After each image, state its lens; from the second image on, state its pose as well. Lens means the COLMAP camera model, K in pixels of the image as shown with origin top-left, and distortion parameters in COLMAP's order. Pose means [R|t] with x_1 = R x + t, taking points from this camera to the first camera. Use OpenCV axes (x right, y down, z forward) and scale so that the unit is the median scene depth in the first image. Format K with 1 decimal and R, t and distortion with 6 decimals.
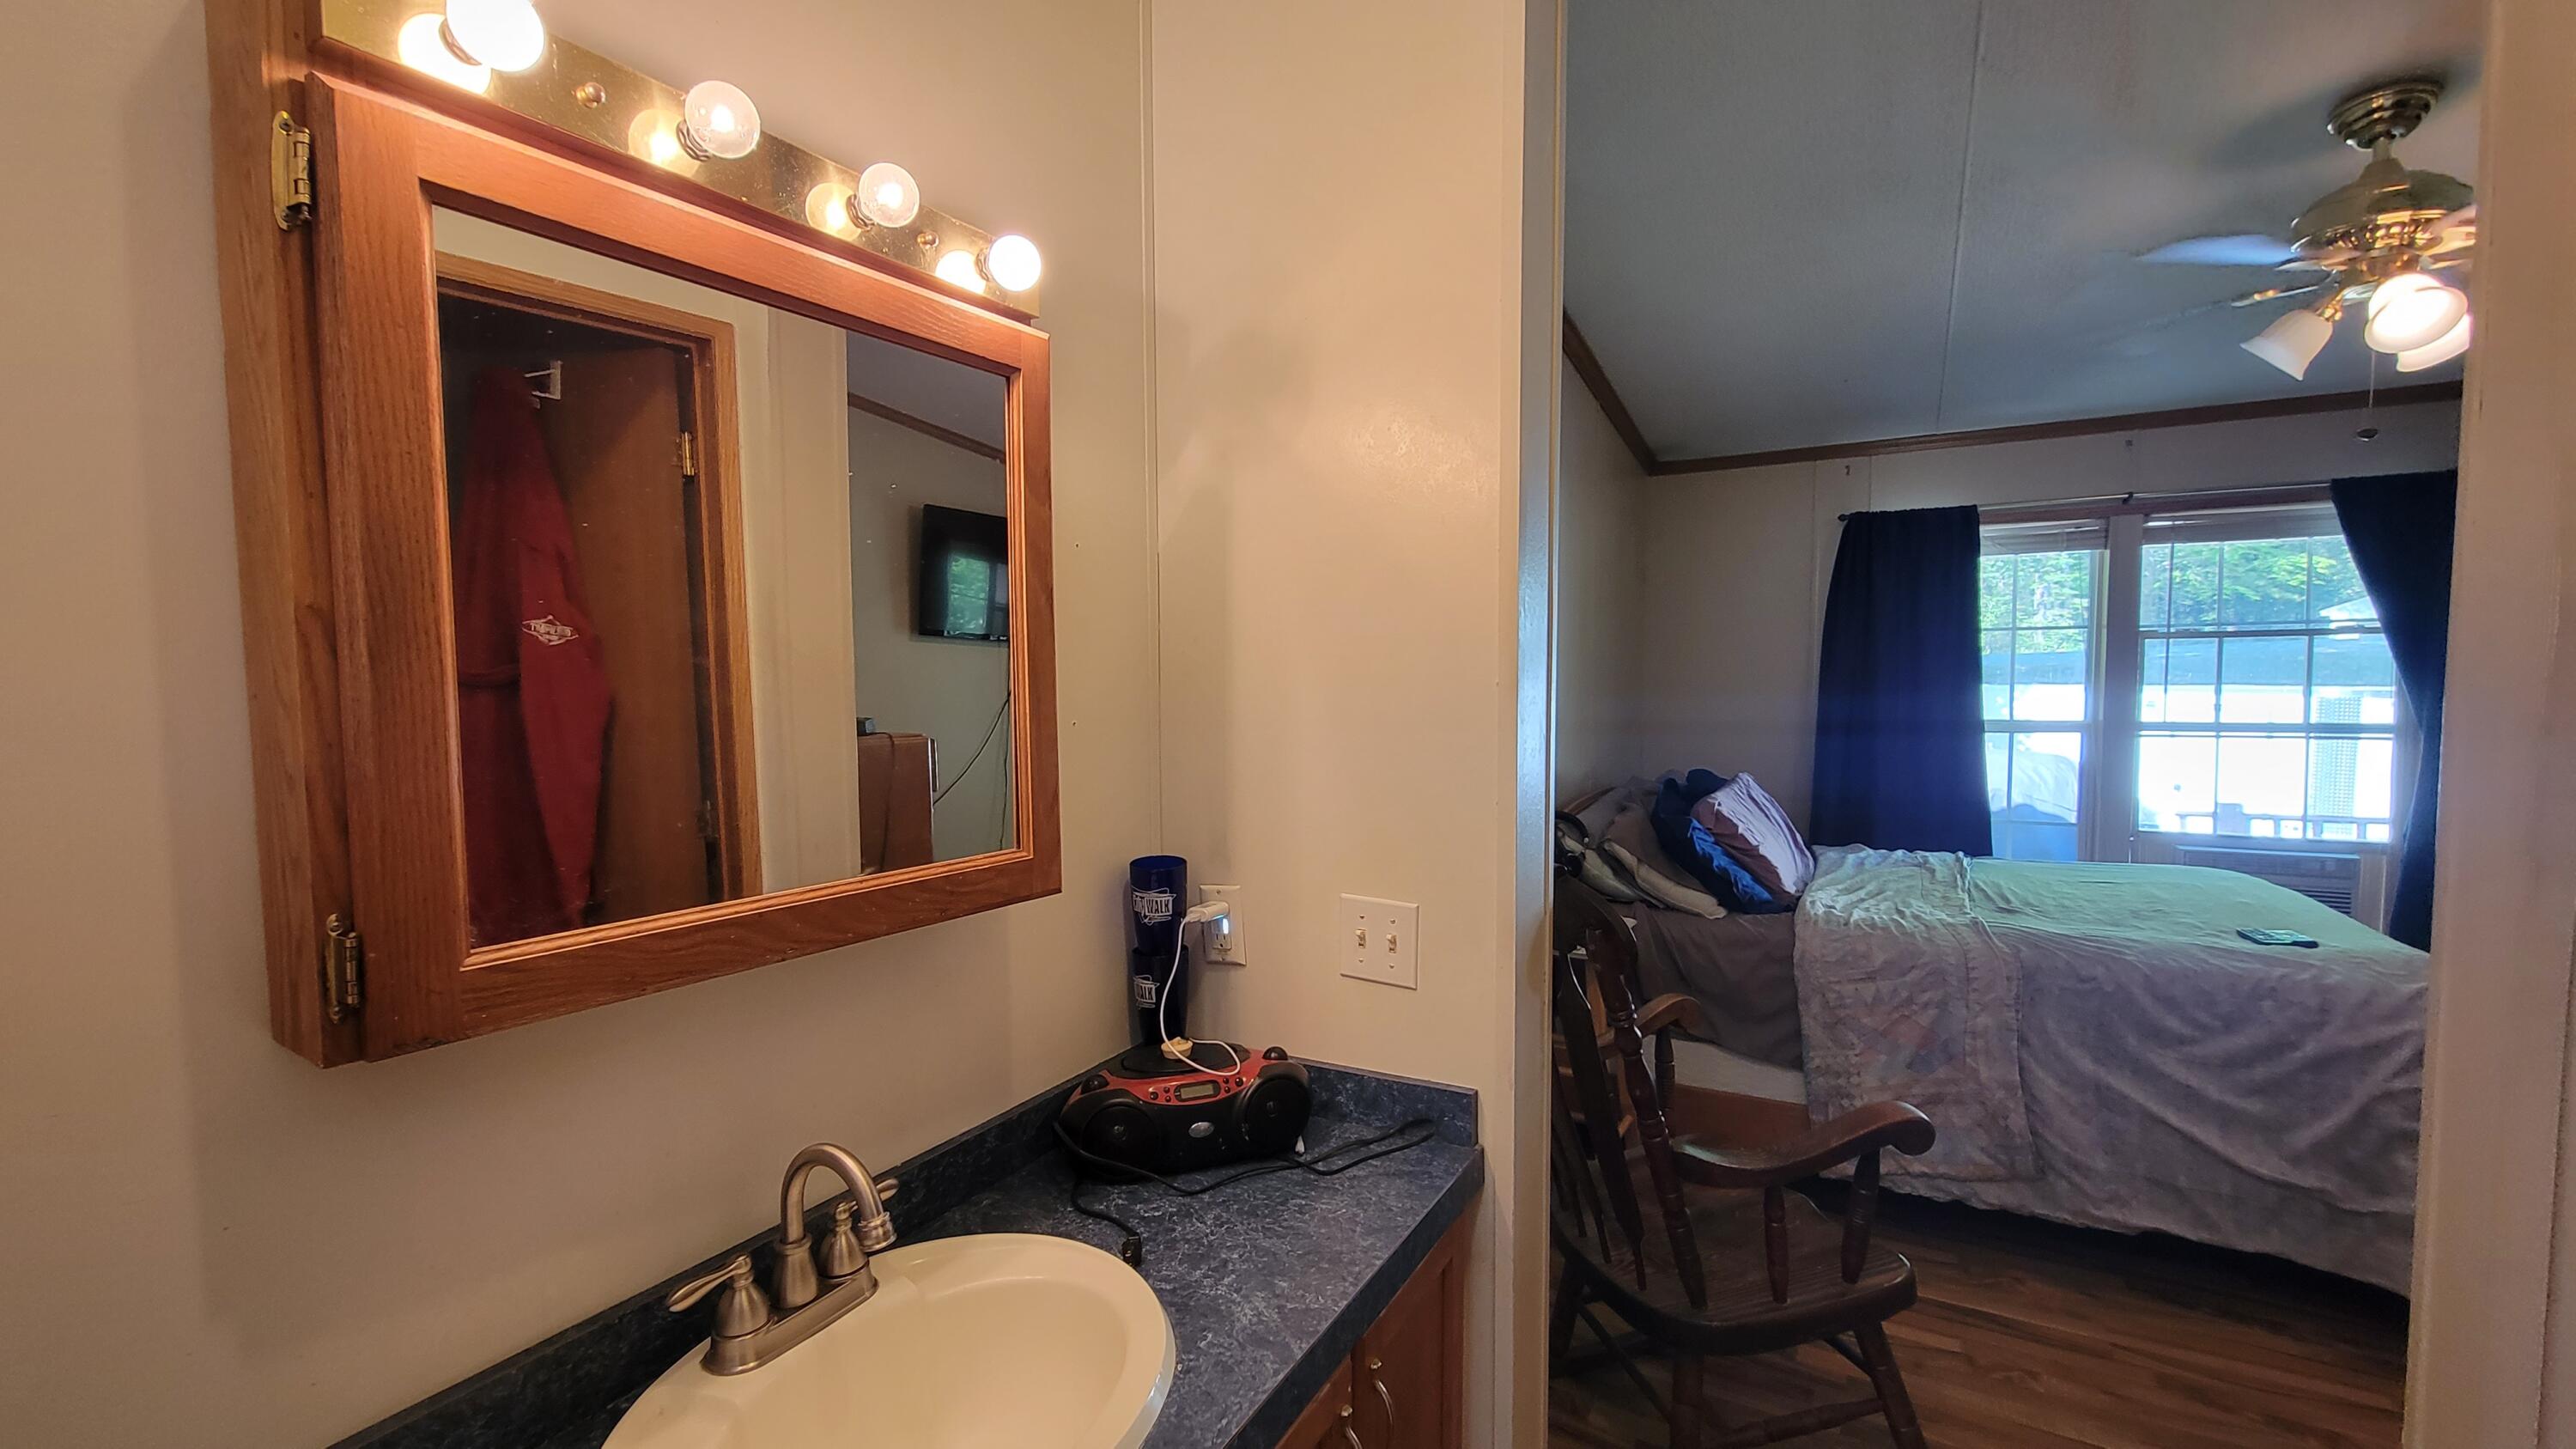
lens RADIAL K [[1040.8, 0, 1290.3], [0, 1040.8, 736.2], [0, 0, 1]] dist [-0.001024, -0.000496]
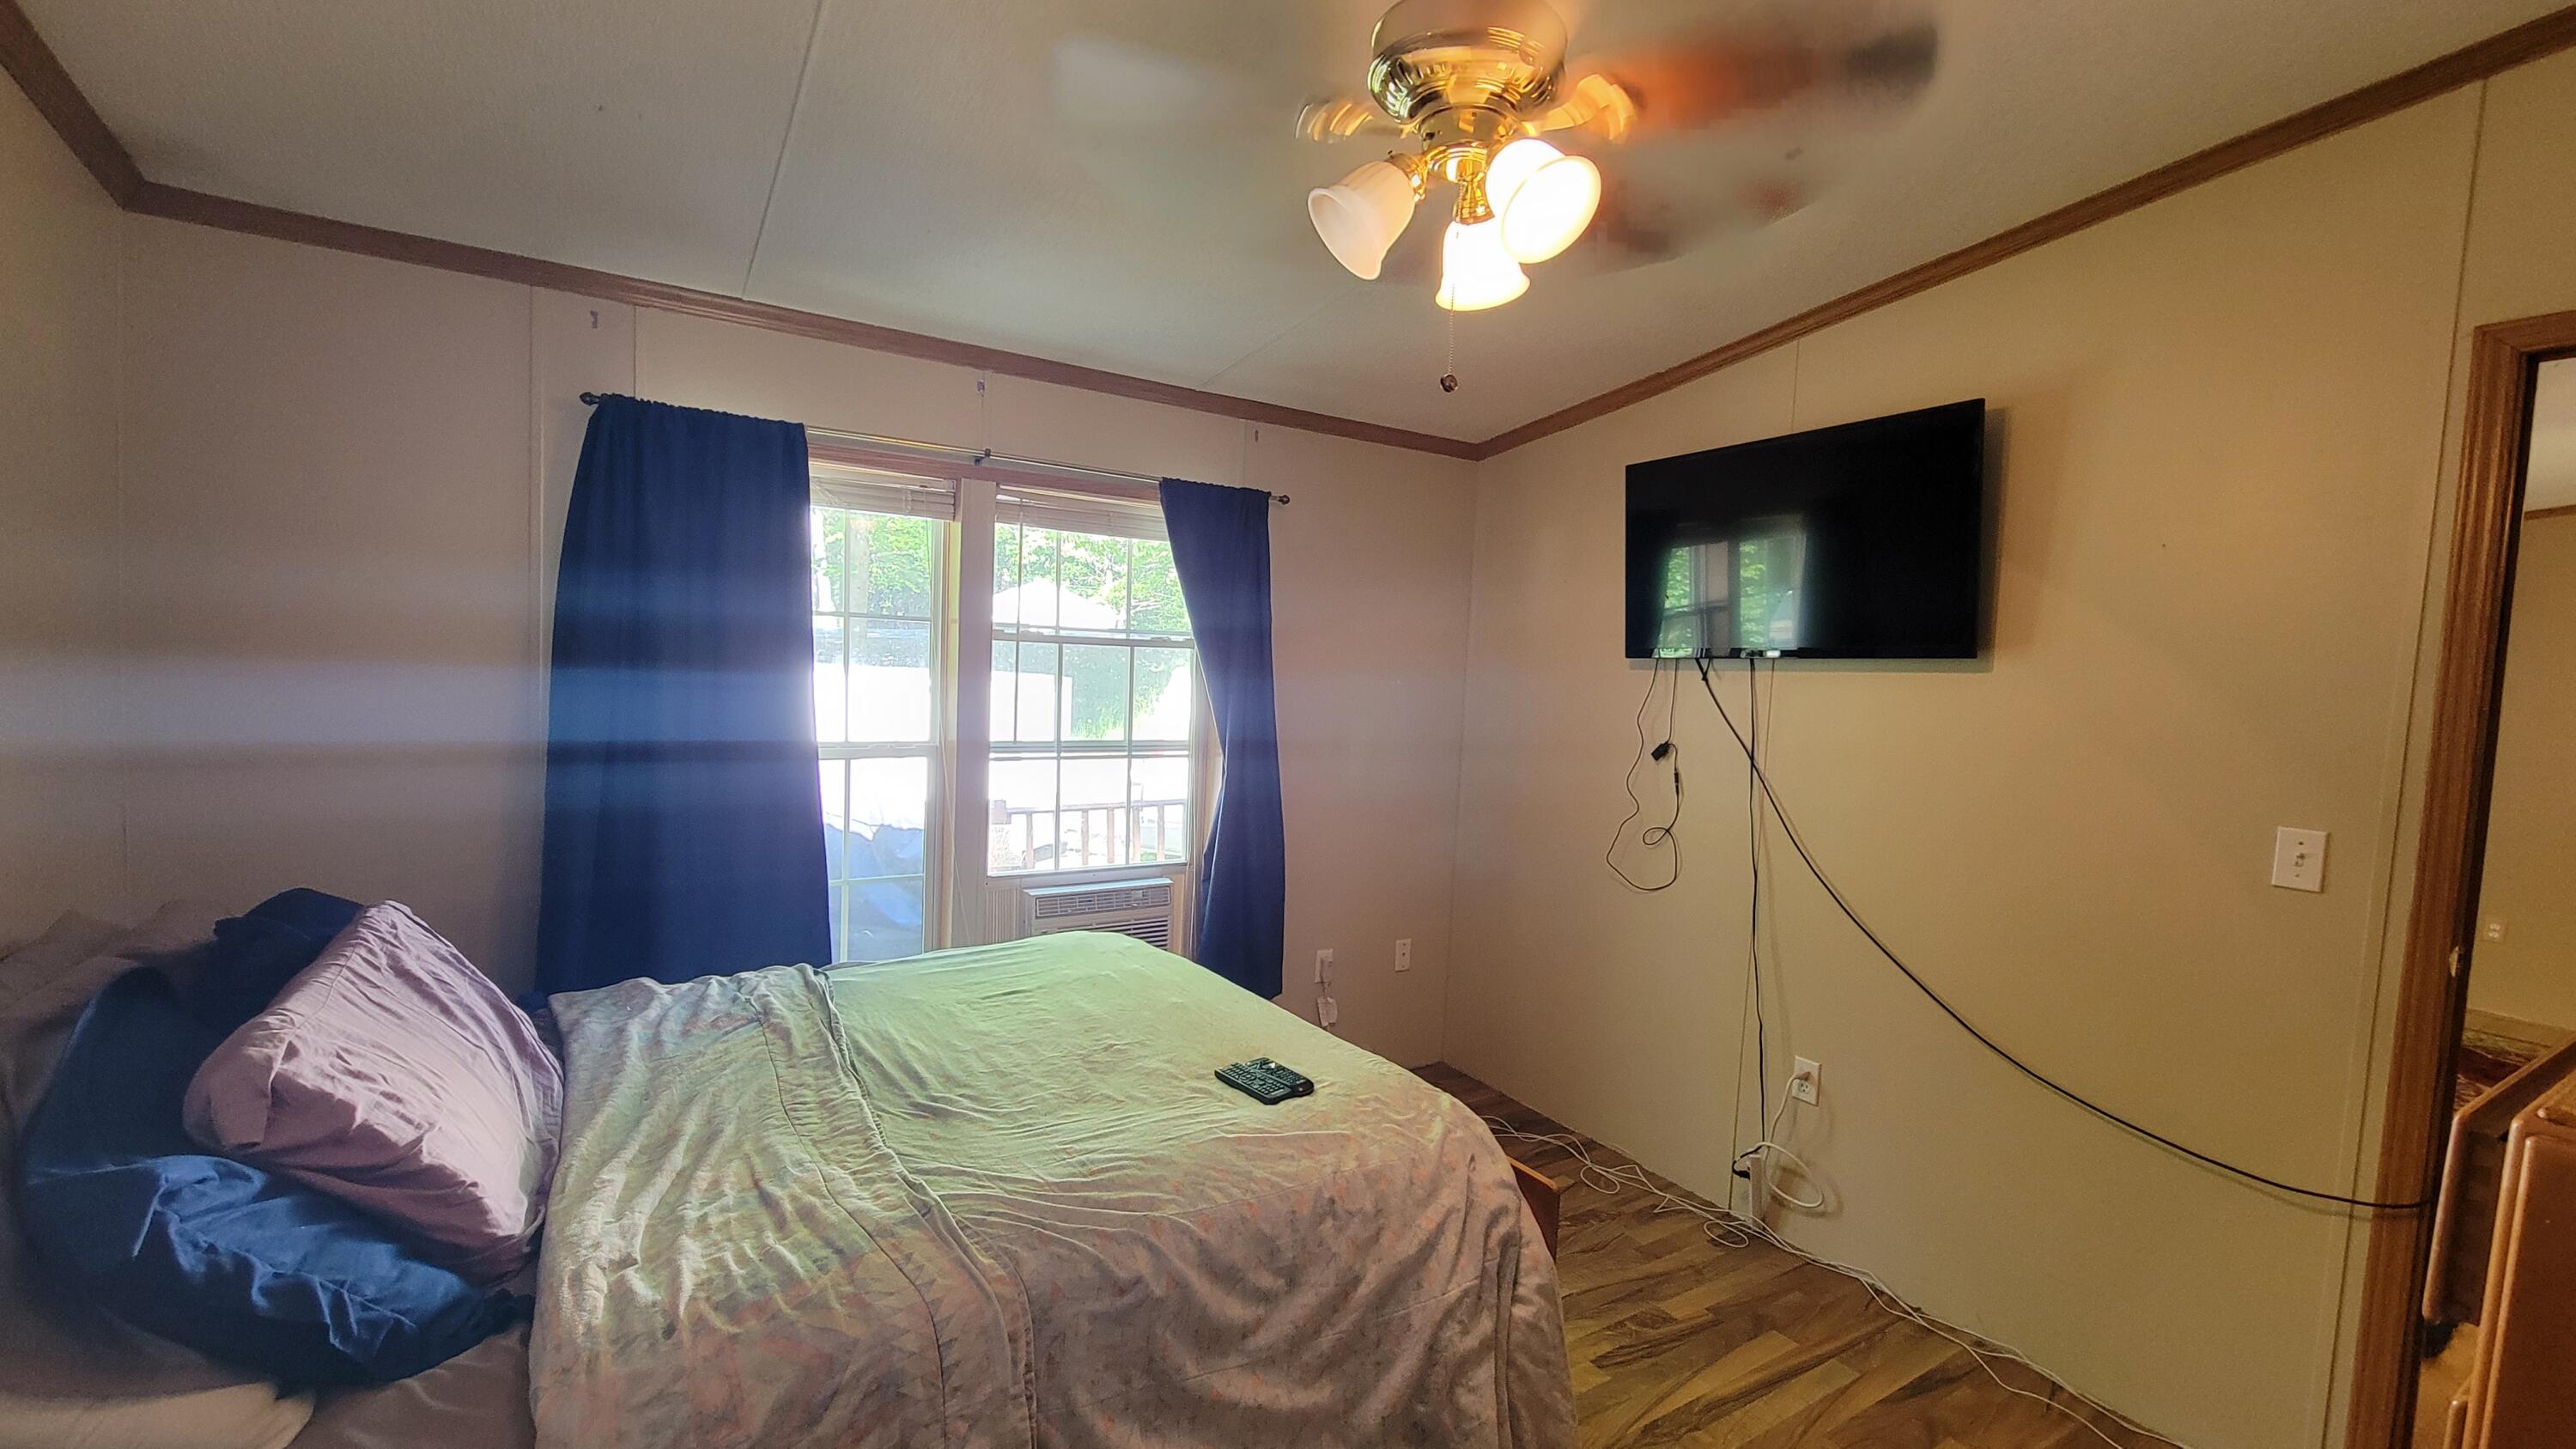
lens RADIAL K [[1040.8, 0, 1290.3], [0, 1040.8, 736.2], [0, 0, 1]] dist [-0.001024, -0.000496]
pose [[0.453184, -0.035556, 0.890708, 0.230960], [0.005410, 0.999295, 0.037138, -0.053484], [-0.891401, -0.012012, 0.453057, 0.479637]]
